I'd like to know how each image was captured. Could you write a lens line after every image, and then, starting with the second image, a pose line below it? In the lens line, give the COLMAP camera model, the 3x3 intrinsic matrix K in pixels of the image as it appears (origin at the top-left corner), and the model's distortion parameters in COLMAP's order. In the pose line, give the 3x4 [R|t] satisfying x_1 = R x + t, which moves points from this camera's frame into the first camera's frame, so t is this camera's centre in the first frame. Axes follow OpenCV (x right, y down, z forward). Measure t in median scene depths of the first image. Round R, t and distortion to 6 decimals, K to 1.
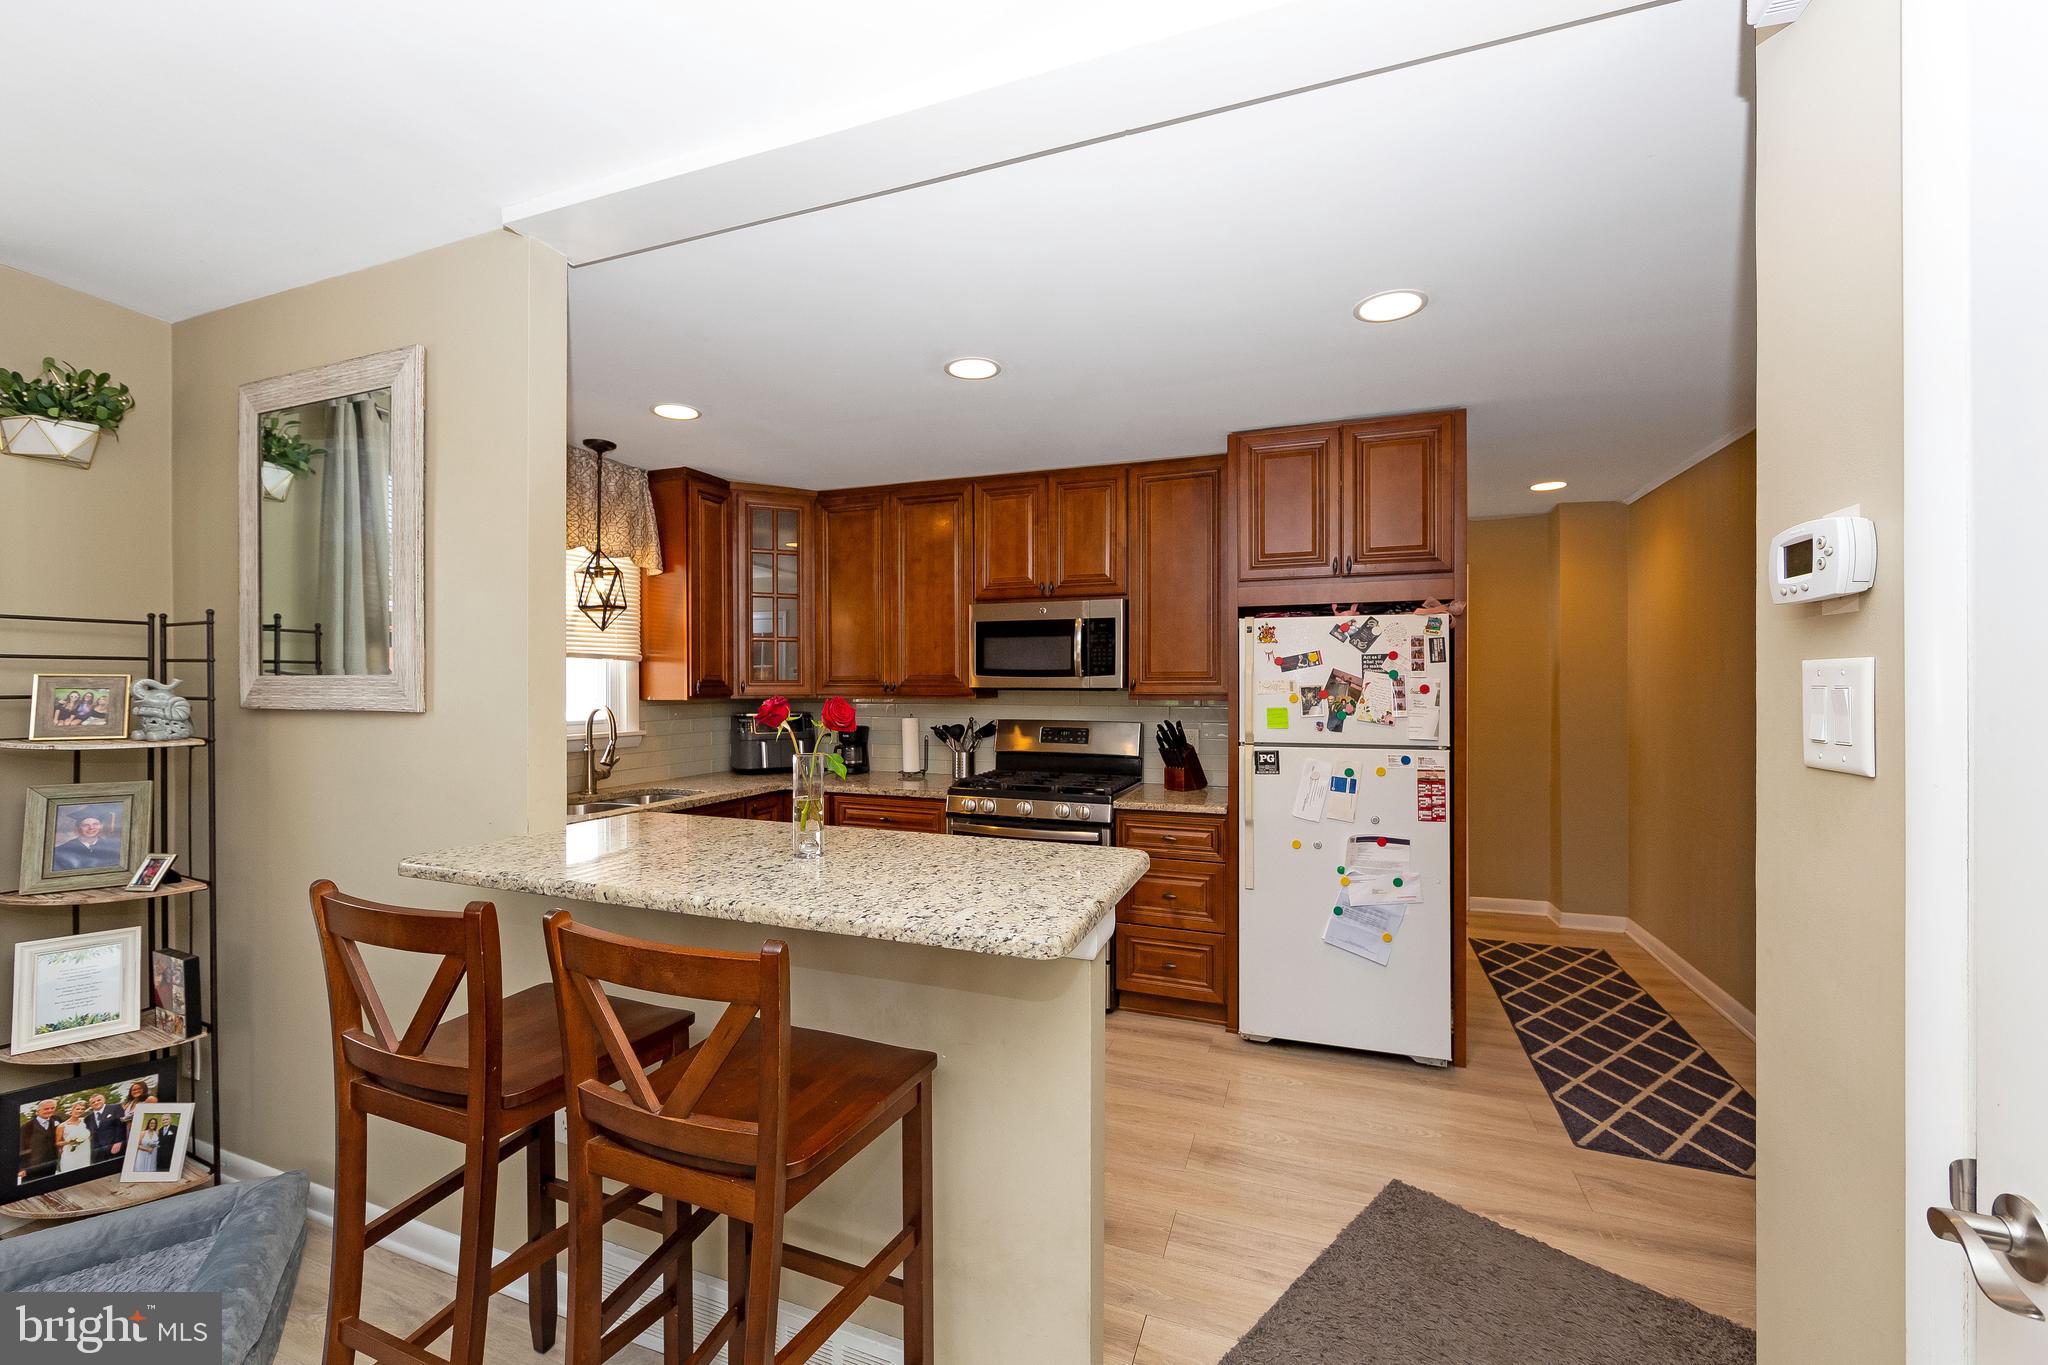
lens RADIAL K [[805.7, 0, 1015.9], [0, 805.7, 687.2], [0, 0, 1]] dist [0.000373, -0.000101]
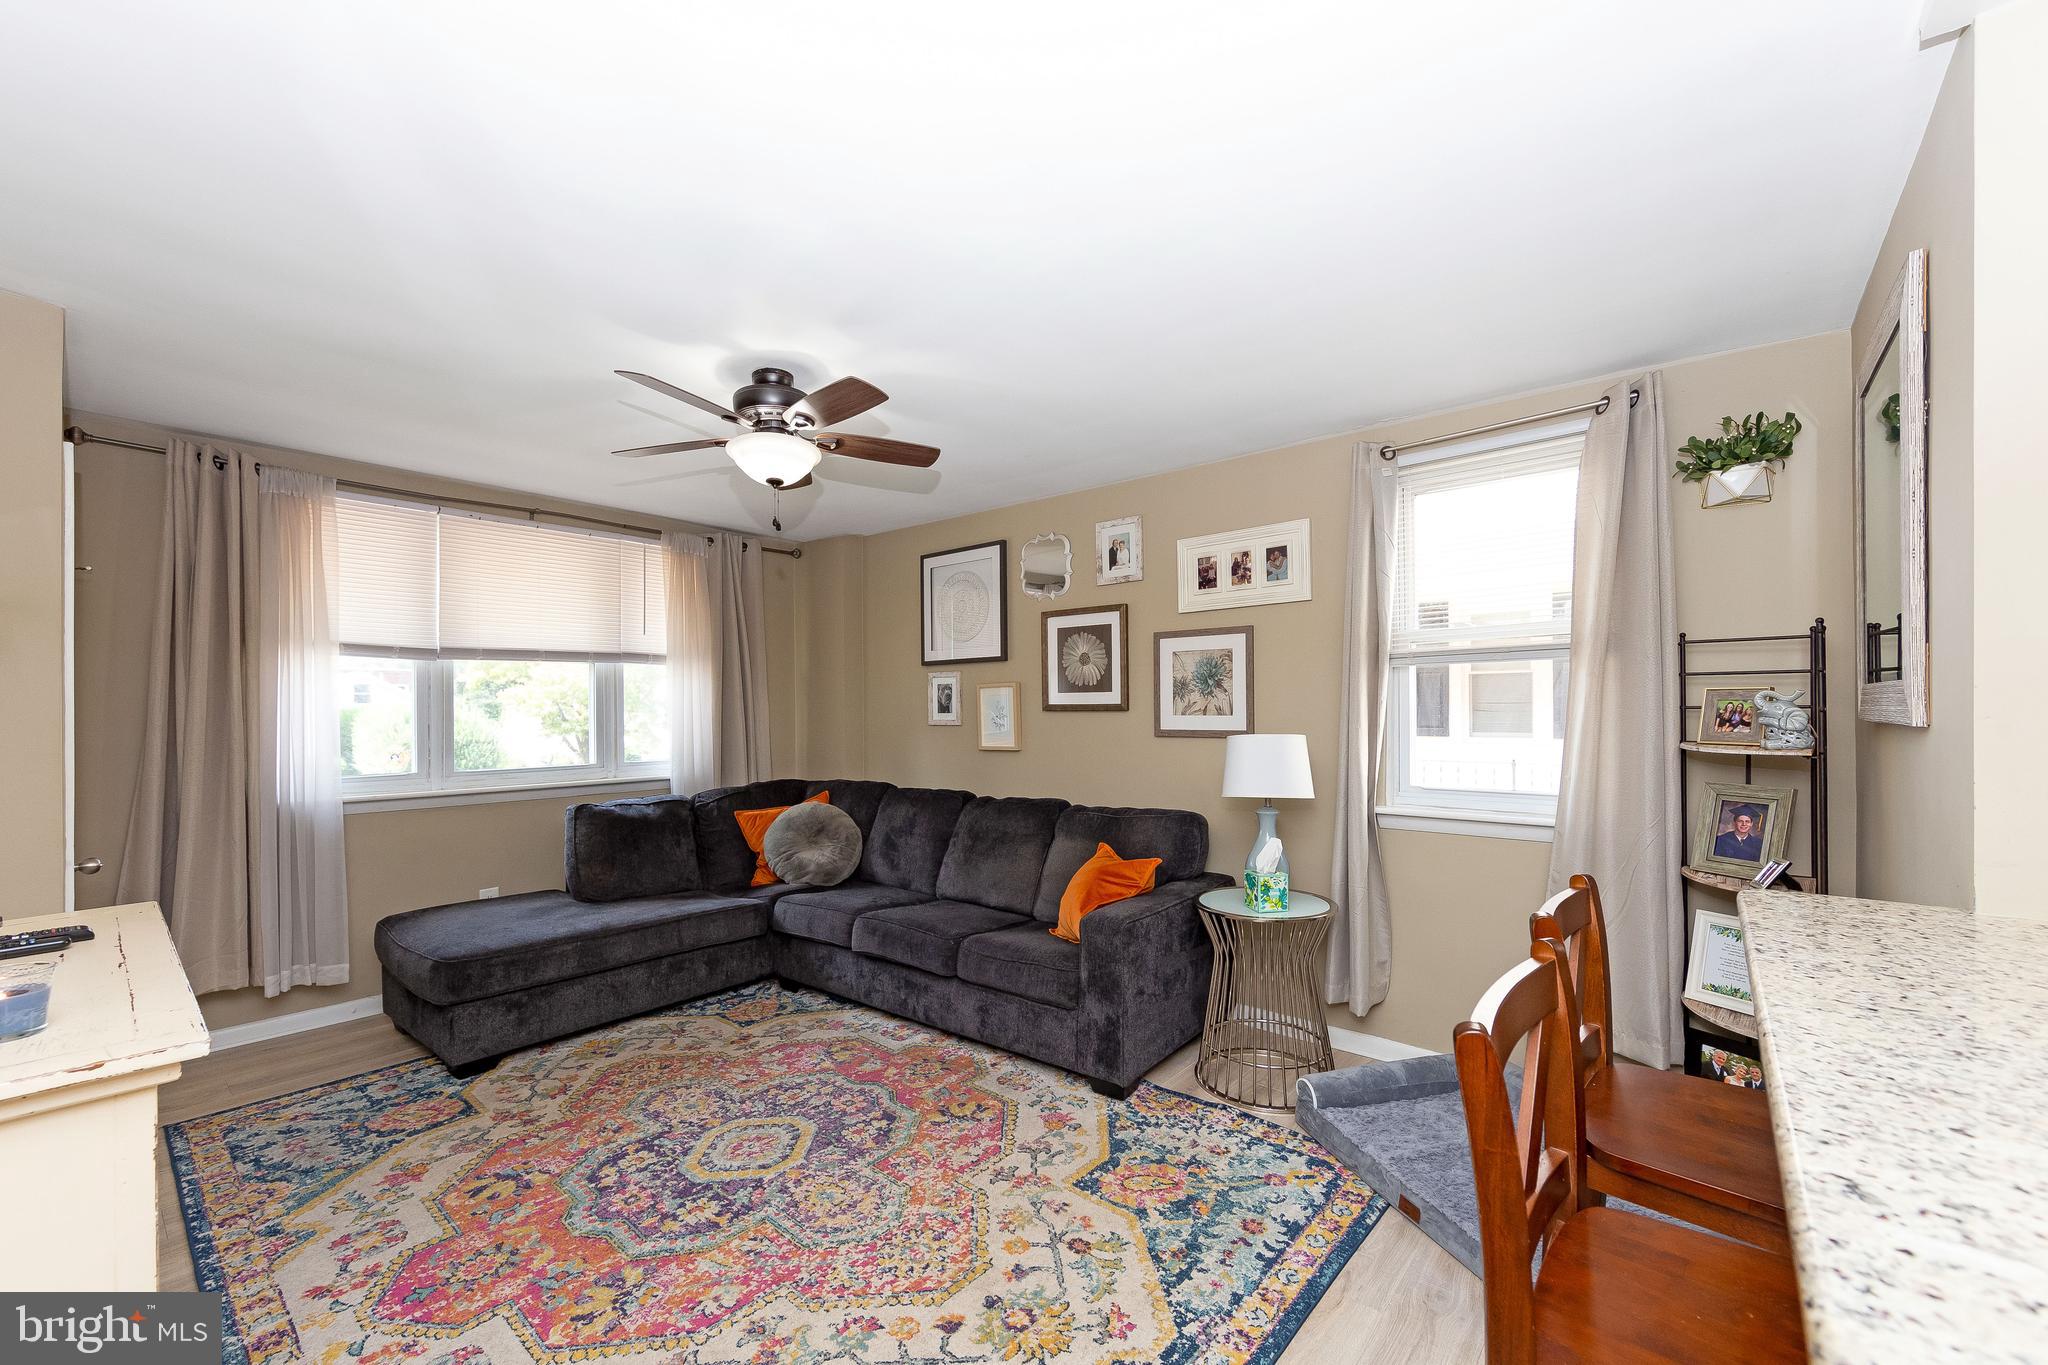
lens RADIAL K [[821.3, 0, 1010.1], [0, 821.3, 707.0], [0, 0, 1]] dist [-0.001333, -0.000235]
pose [[-0.329419, 0.001287, -0.944183, 0.174296], [0.001086, 0.999999, 0.000984, 0.006091], [0.944183, -0.000701, -0.329420, 0.271280]]
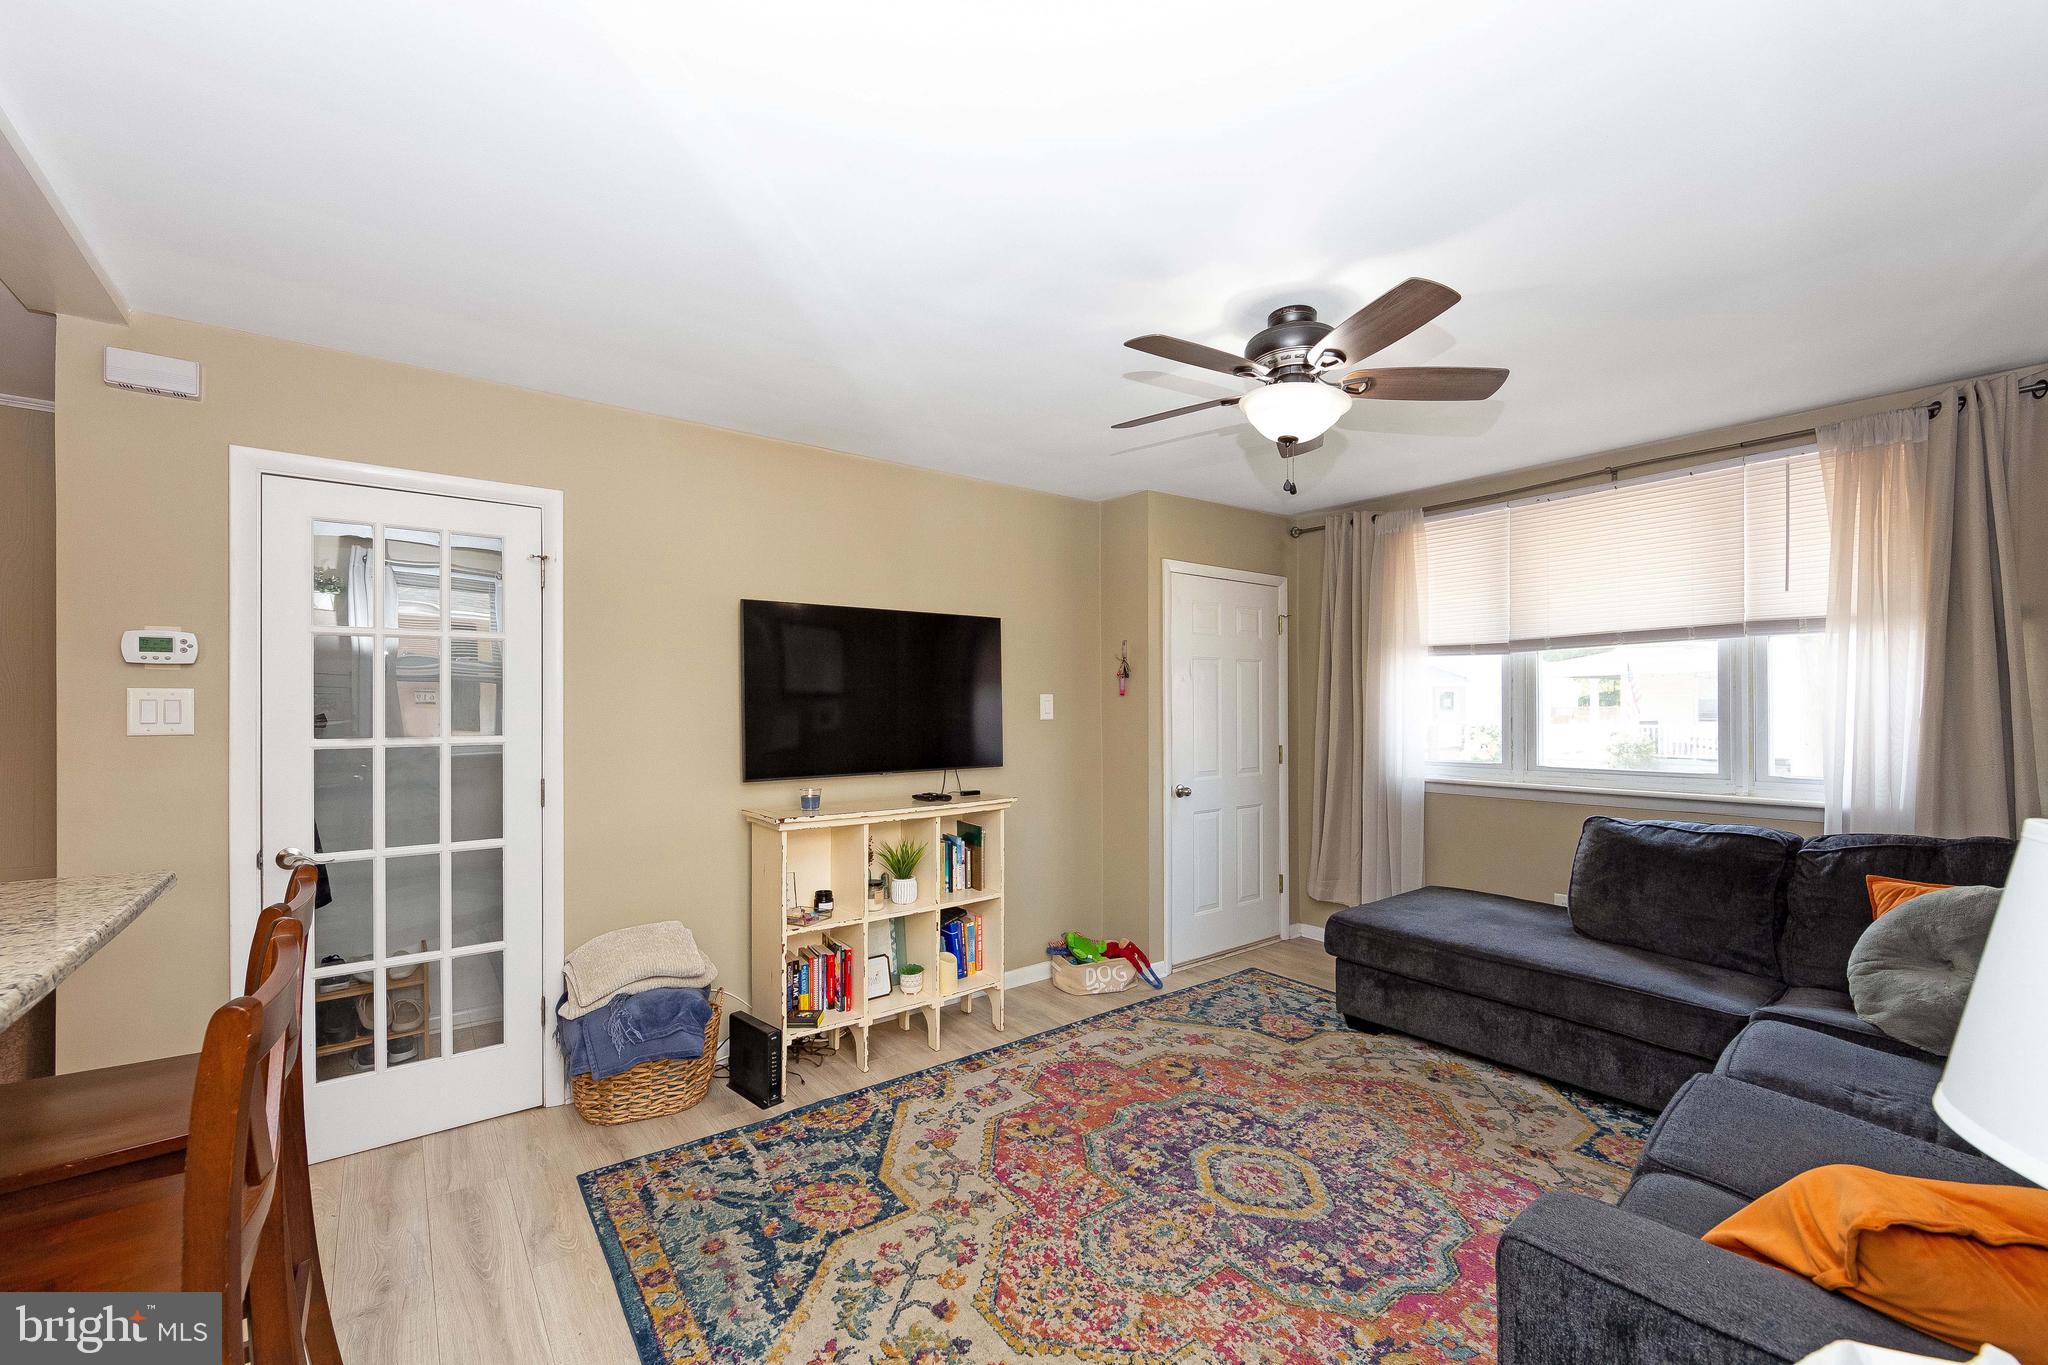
lens RADIAL K [[821.3, 0, 1010.1], [0, 821.3, 707.0], [0, 0, 1]] dist [-0.001333, -0.000235]
pose [[-0.852308, 0.005149, 0.523015, -0.738168], [0.006892, 0.999975, 0.001387, 0.010657], [-0.522995, 0.004787, -0.852322, 0.521894]]
